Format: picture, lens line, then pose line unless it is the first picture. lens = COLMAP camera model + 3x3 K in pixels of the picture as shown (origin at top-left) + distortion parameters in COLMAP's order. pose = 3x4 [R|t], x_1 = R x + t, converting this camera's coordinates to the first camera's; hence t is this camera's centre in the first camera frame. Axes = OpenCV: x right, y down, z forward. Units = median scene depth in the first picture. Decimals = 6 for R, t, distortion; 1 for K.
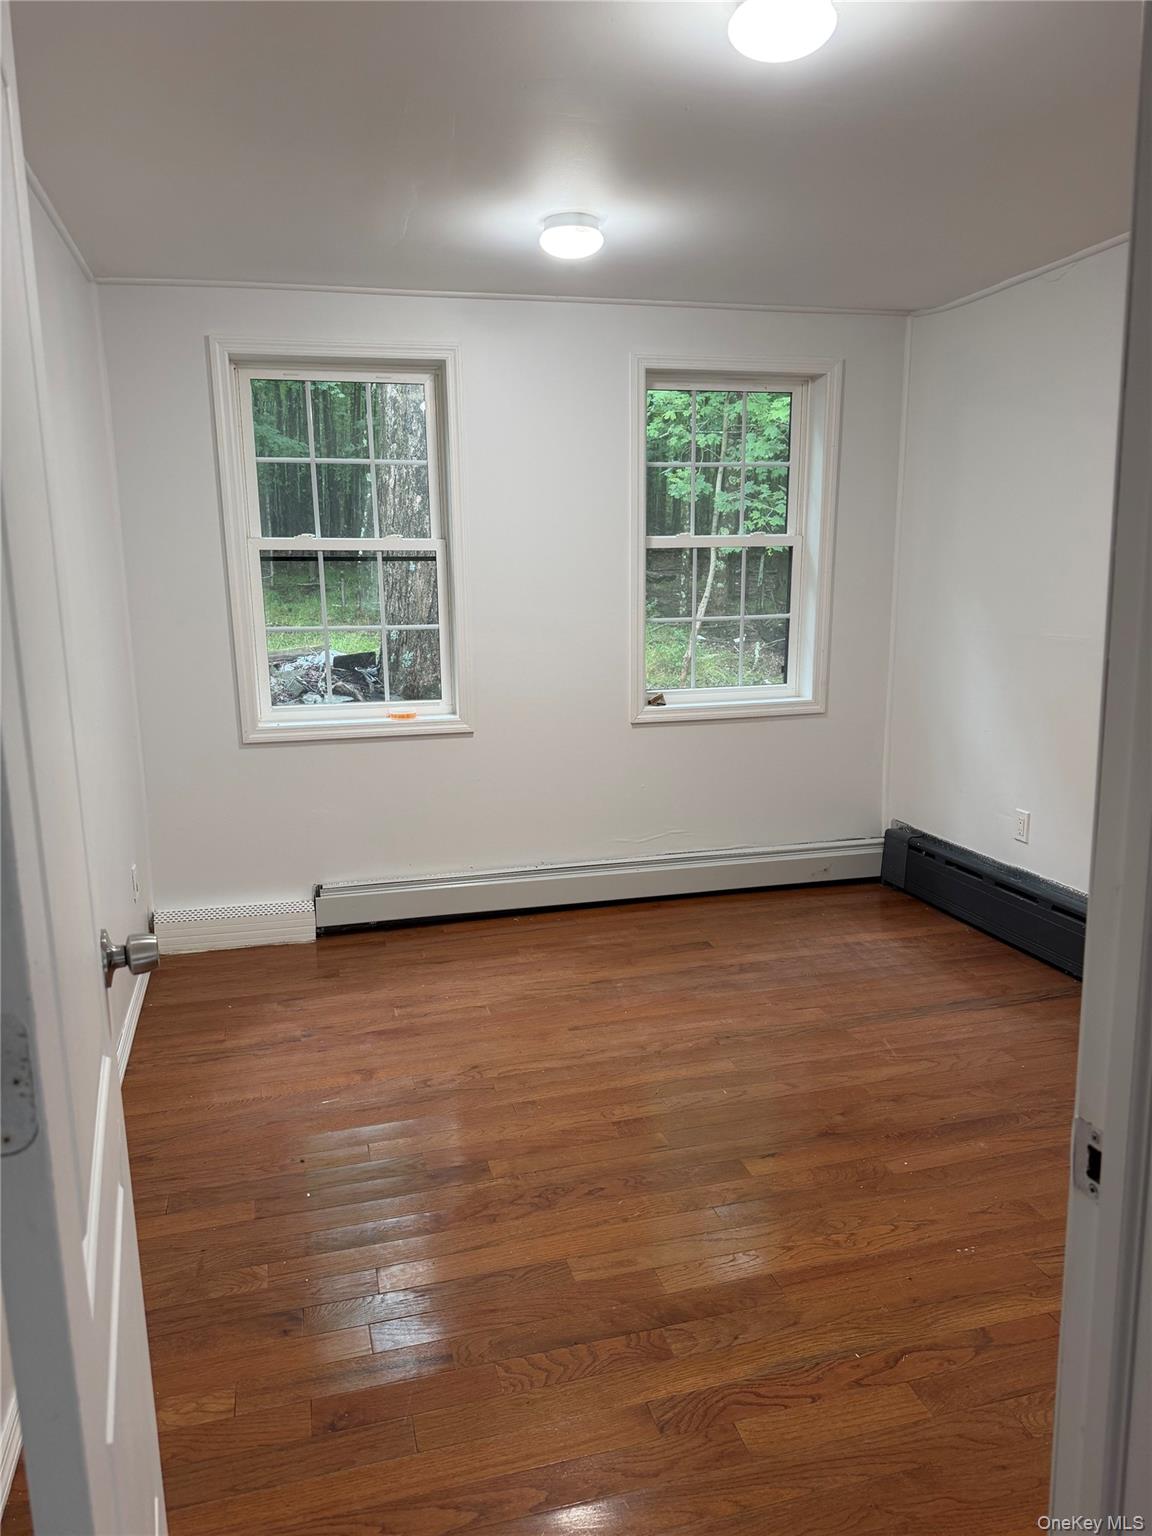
lens RADIAL K [[1112.2, 0, 581.1], [0, 1112.2, 770.2], [0, 0, 1]] dist [0.059584, -0.072508]
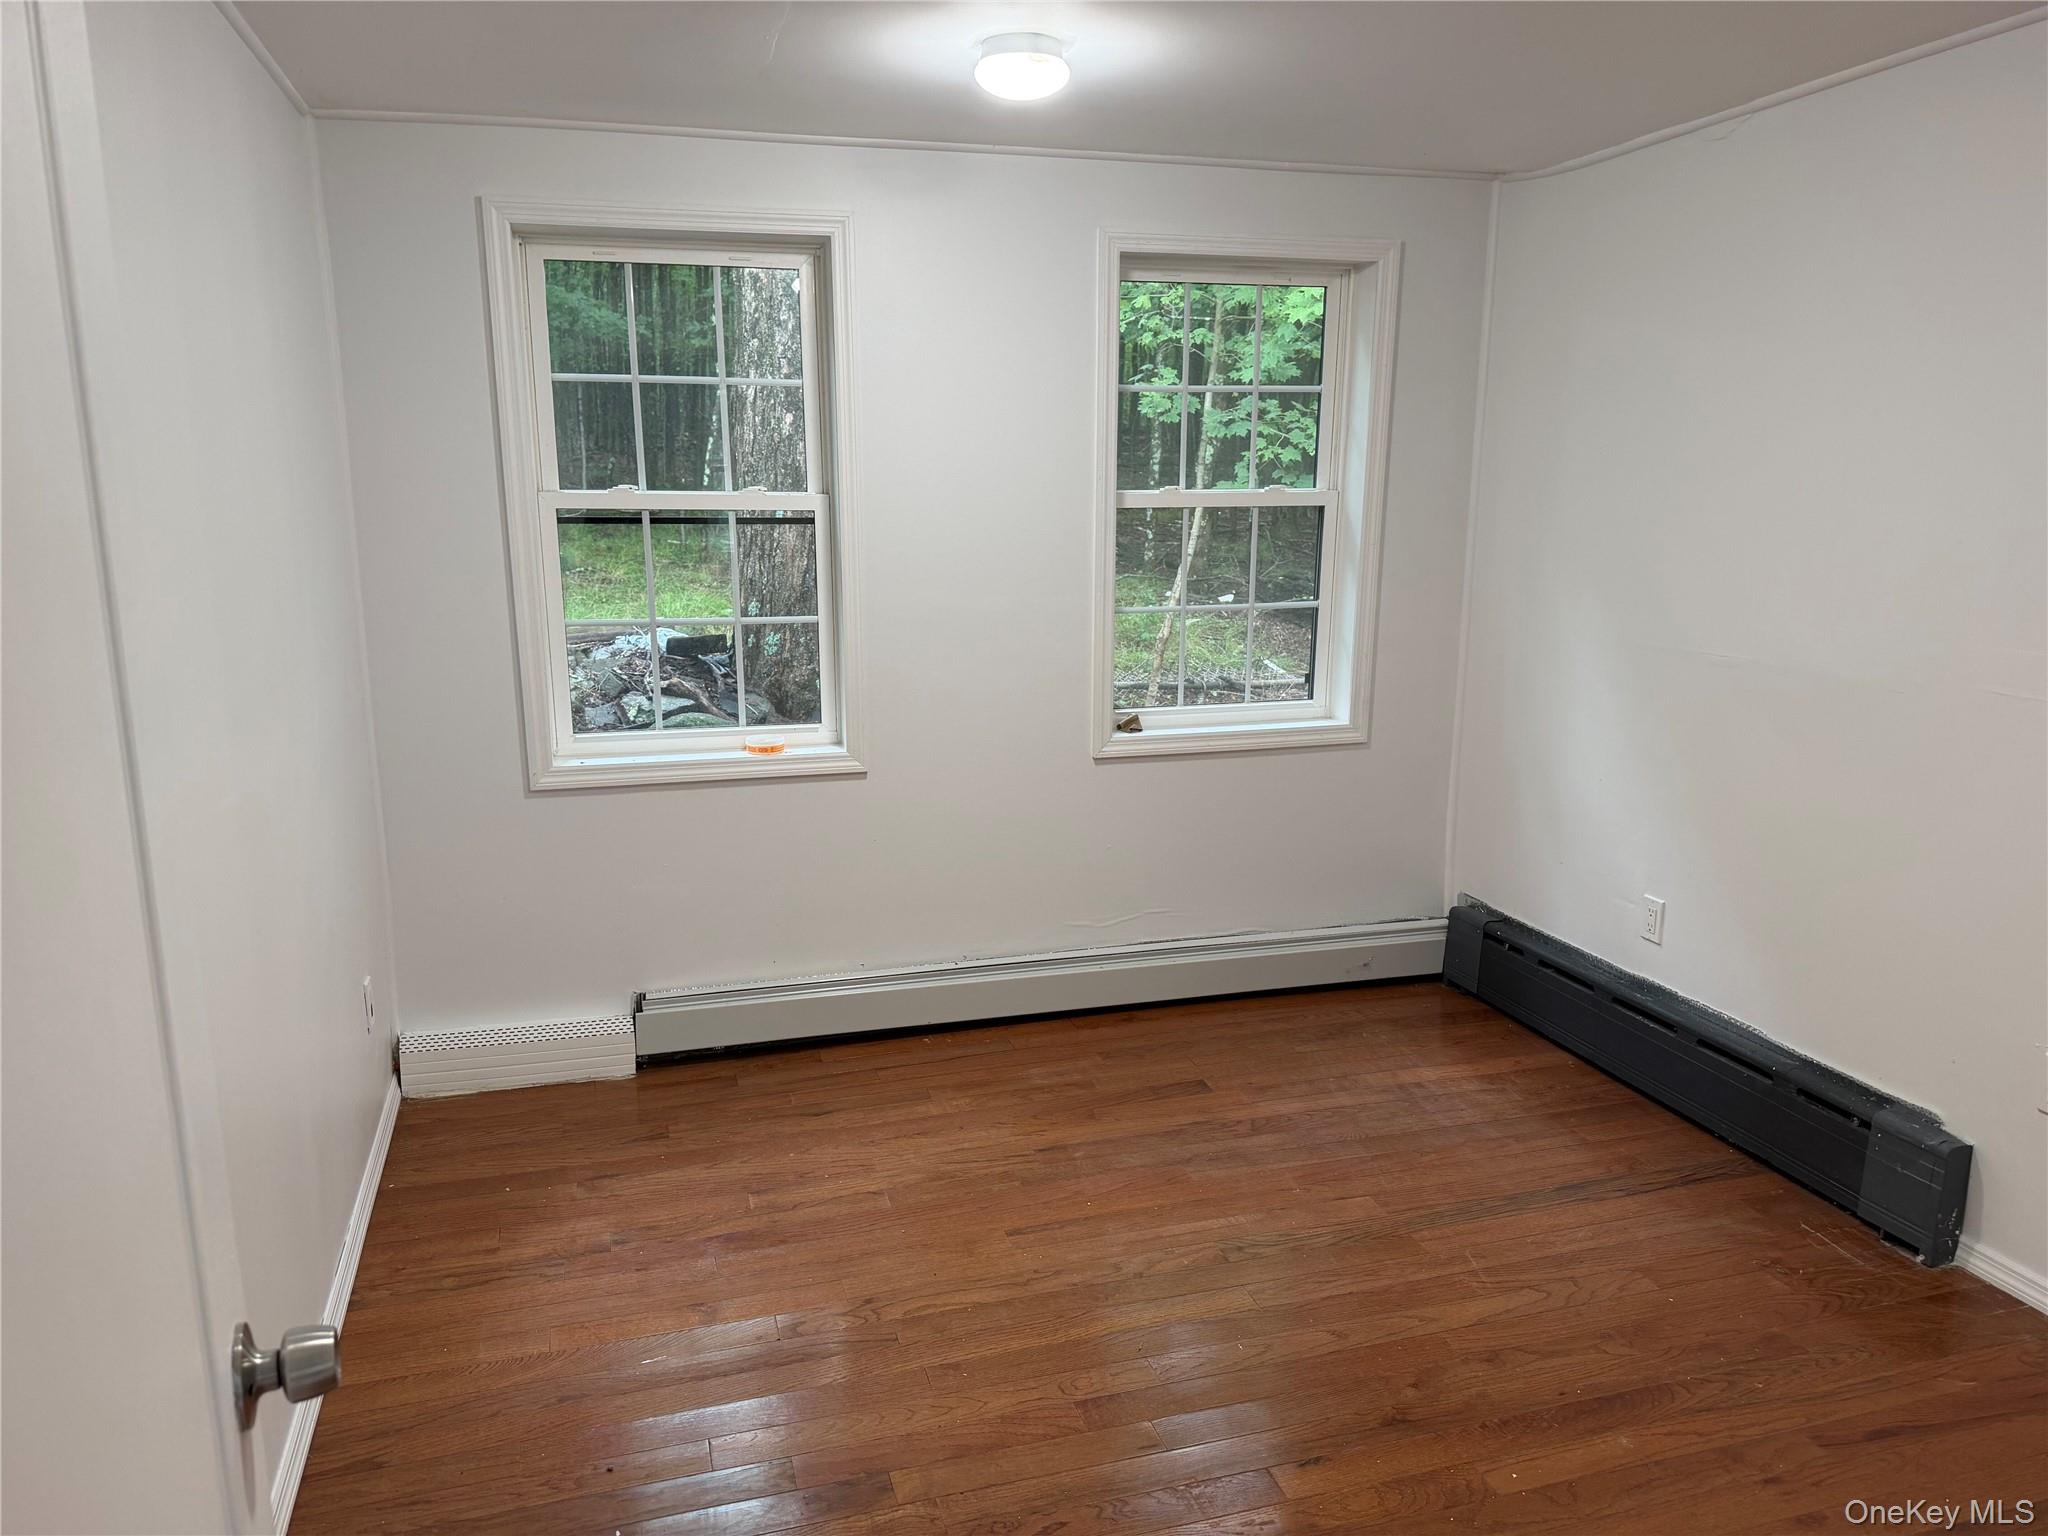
lens RADIAL K [[1482.9, 0, 1040.0], [0, 1482.9, 771.9], [0, 0, 1]] dist [0.059584, -0.072508]
pose [[0.999662, 0.007549, 0.024859, -0.013841], [-0.007922, 0.999857, 0.014937, -0.057033], [-0.024743, -0.015129, 0.999579, 0.083157]]
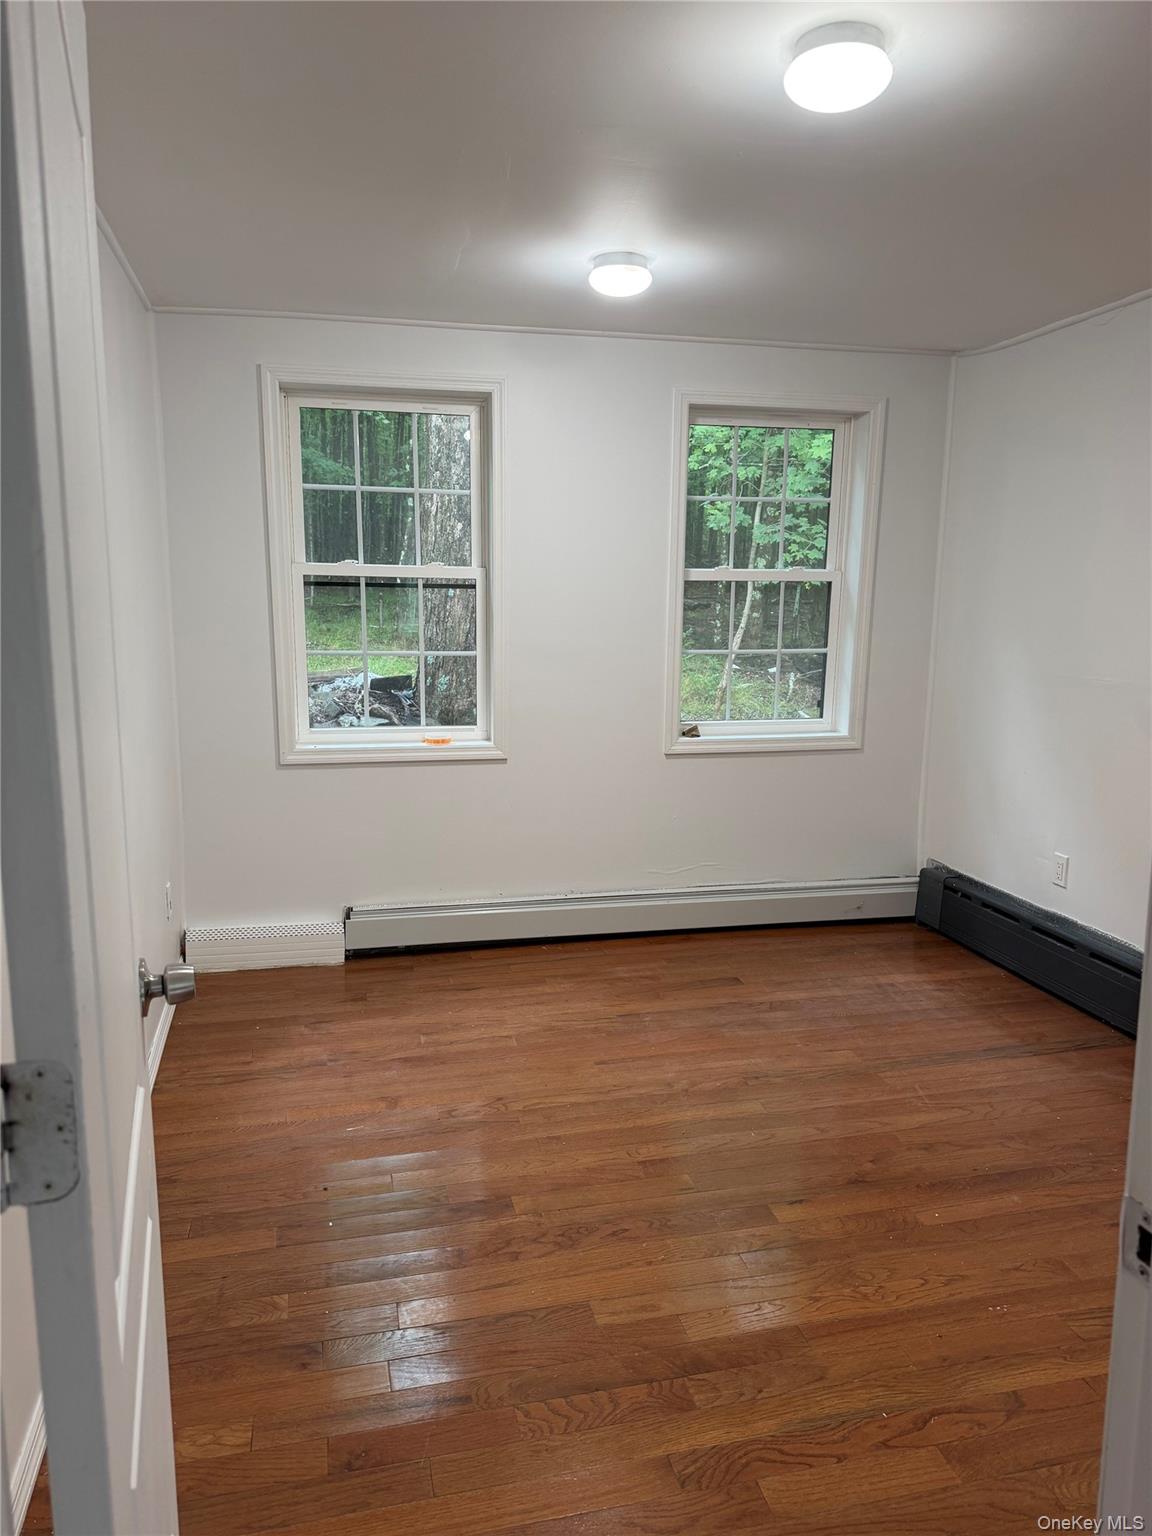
lens RADIAL K [[1112.2, 0, 579.8], [0, 1112.2, 762.7], [0, 0, 1]] dist [0.059584, -0.072508]
pose [[0.999225, 0.027223, -0.028424, -0.003549], [-0.028007, 0.999228, -0.027563, -0.006008], [0.027652, 0.028338, 0.999216, 0.000387]]
